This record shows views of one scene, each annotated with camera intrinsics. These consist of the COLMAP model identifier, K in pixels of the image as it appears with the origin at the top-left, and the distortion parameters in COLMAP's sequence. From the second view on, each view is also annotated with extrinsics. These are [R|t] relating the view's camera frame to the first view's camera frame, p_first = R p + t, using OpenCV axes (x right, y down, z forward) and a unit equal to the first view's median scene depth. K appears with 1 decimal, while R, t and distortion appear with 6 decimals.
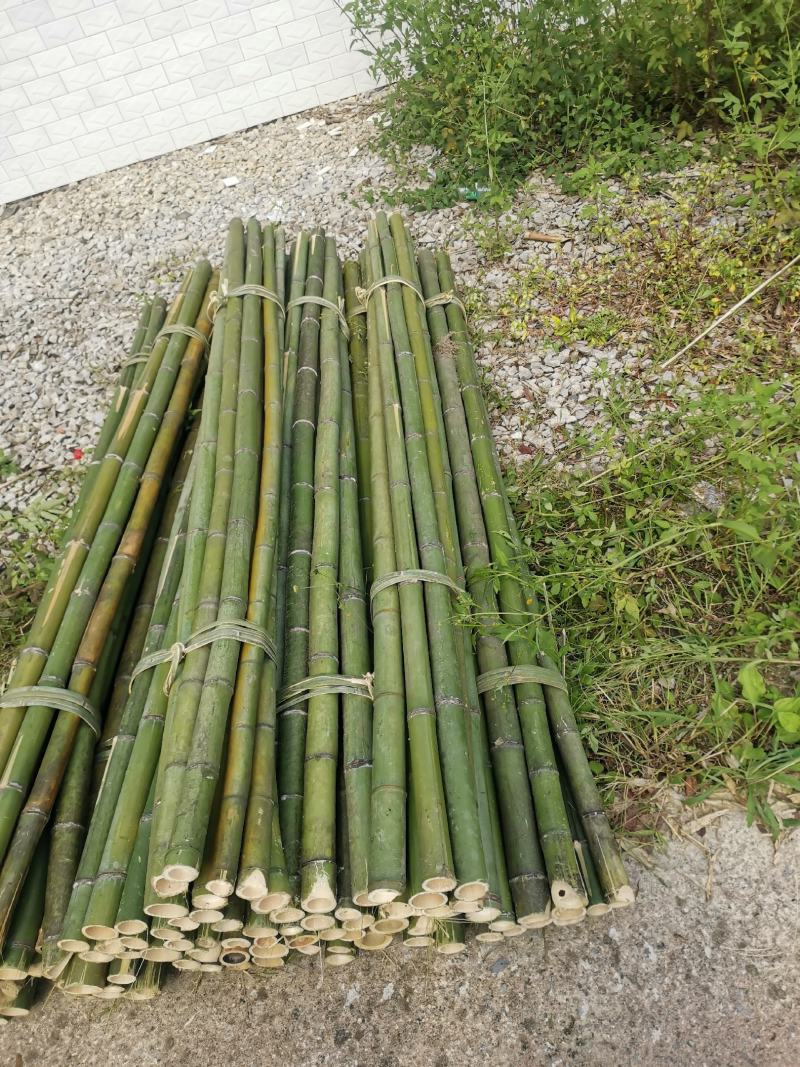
lens RADIAL K [[809.6, 0, 400.0], [0, 809.6, 533.5], [0, 0, 1]] dist [0.080539, -0.103119]
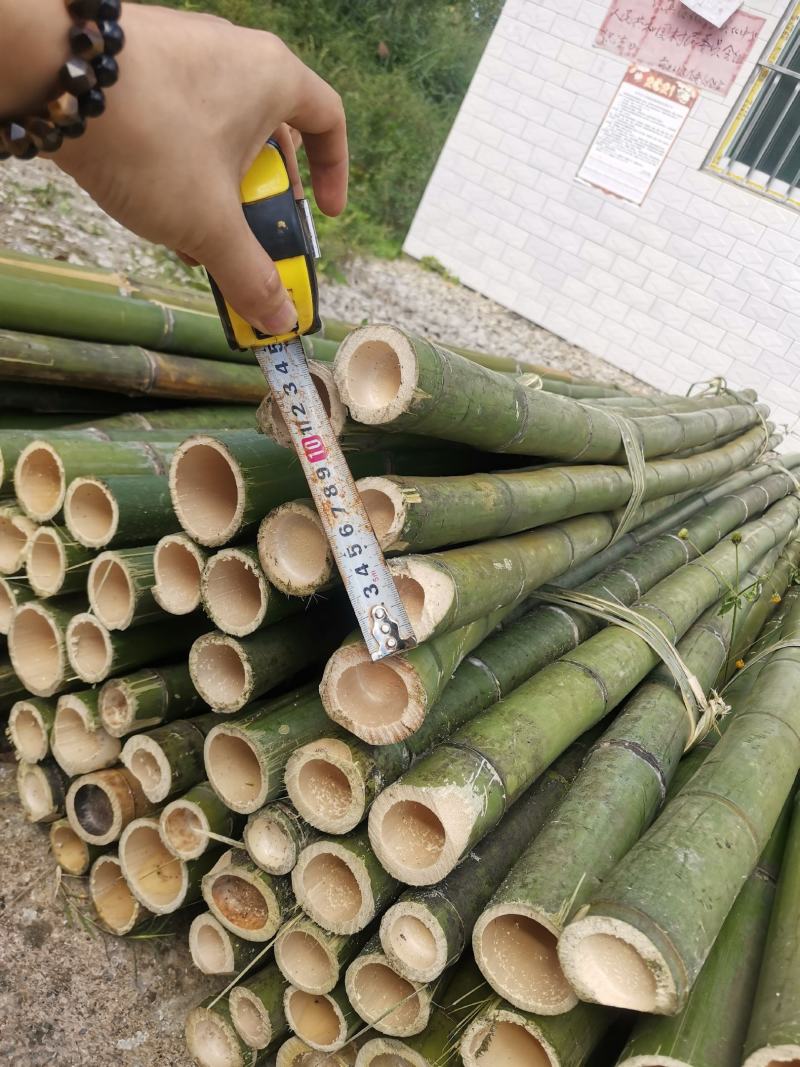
lens RADIAL K [[809.6, 0, 400.0], [0, 809.6, 533.5], [0, 0, 1]] dist [0.080539, -0.103119]
pose [[0.598498, 0.733530, -0.322076, -0.074376], [-0.801112, 0.545780, -0.245650, 0.419859], [-0.004409, 0.405040, 0.914288, 0.554594]]
